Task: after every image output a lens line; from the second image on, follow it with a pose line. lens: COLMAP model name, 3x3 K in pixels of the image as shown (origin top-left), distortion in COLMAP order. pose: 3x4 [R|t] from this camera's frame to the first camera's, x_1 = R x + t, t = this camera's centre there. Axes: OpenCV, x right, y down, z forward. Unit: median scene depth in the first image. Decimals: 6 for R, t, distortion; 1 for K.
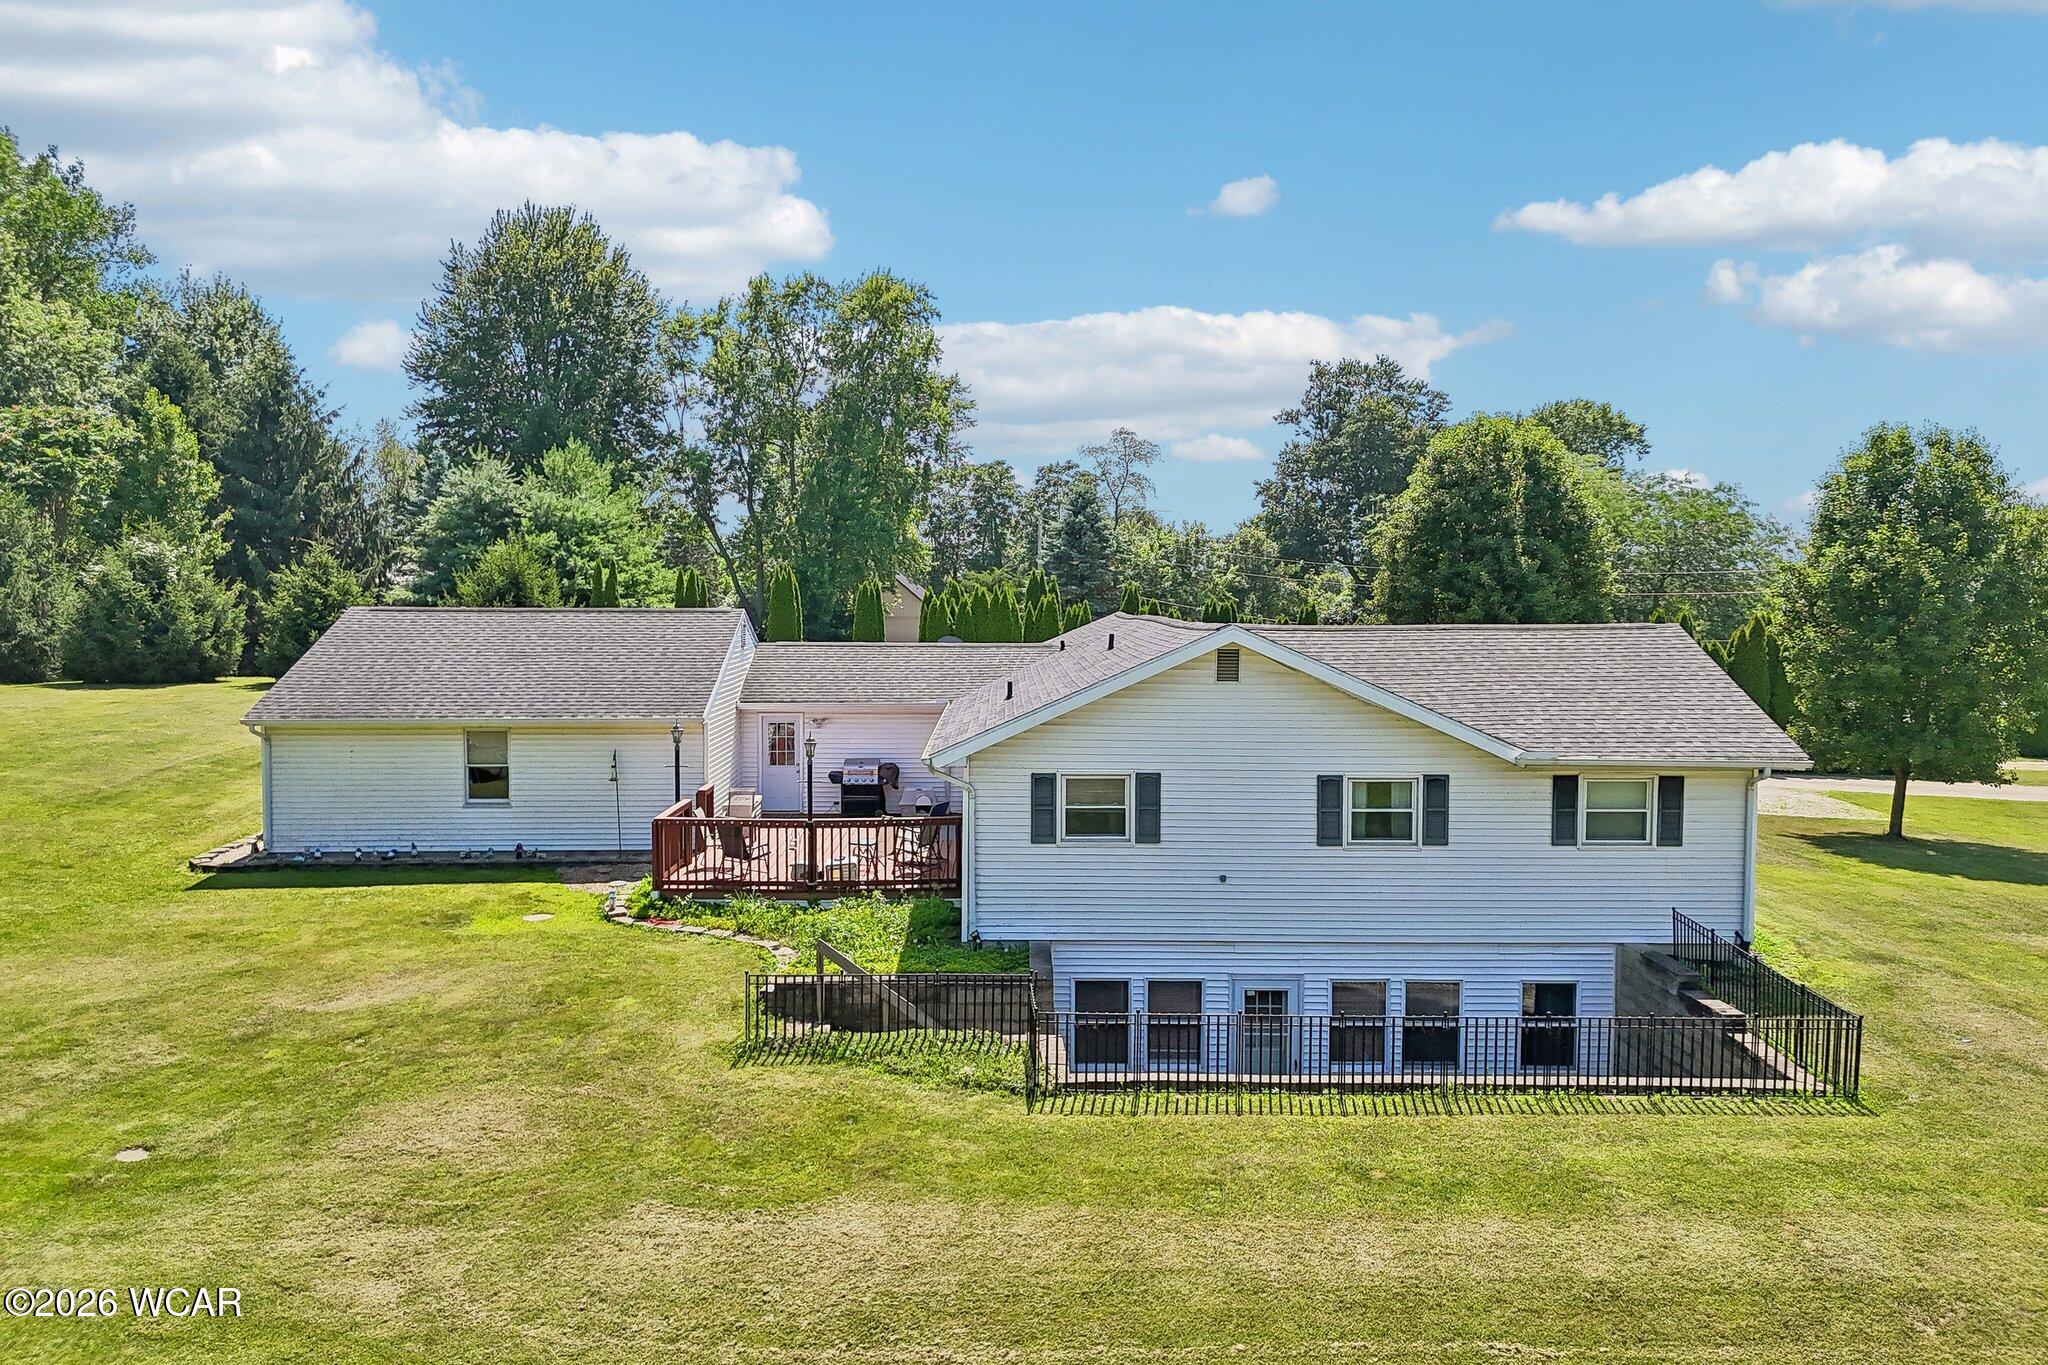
lens RADIAL K [[1449.3, 0, 1024.2], [0, 1449.3, 785.8], [0, 0, 1]] dist [0.093640, 0.000994]
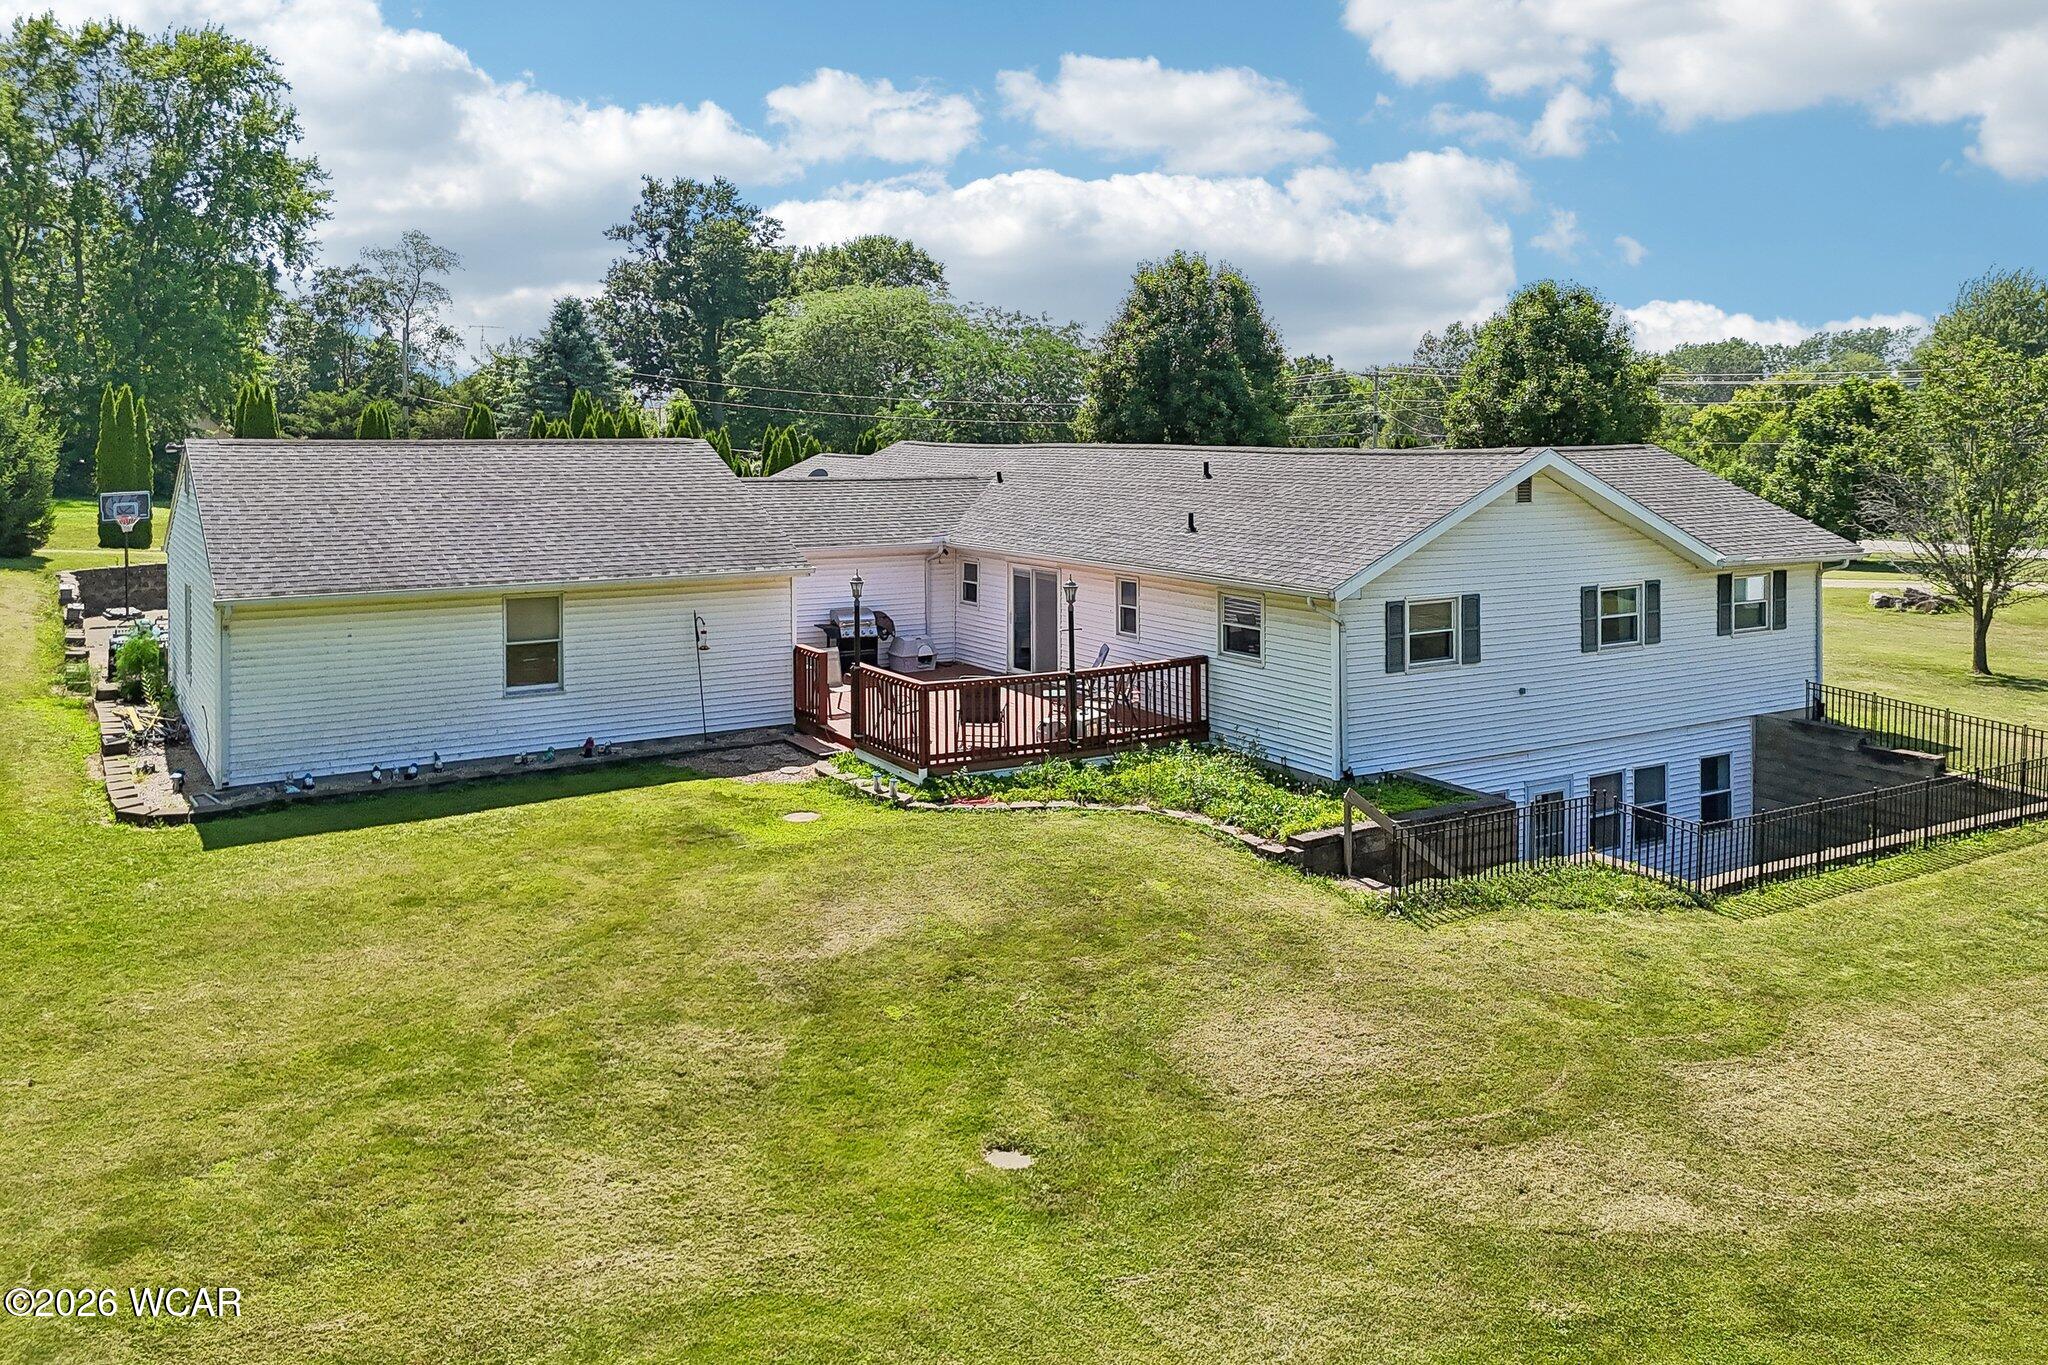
lens RADIAL K [[1464.1, 0, 1026.6], [0, 1464.1, 645.4], [0, 0, 1]] dist [0.091972, -0.101971]
pose [[0.874497, -0.076801, 0.478912, -0.604911], [0.066513, 0.997045, 0.038437, -0.029547], [-0.480449, -0.001759, 0.877021, 0.222000]]
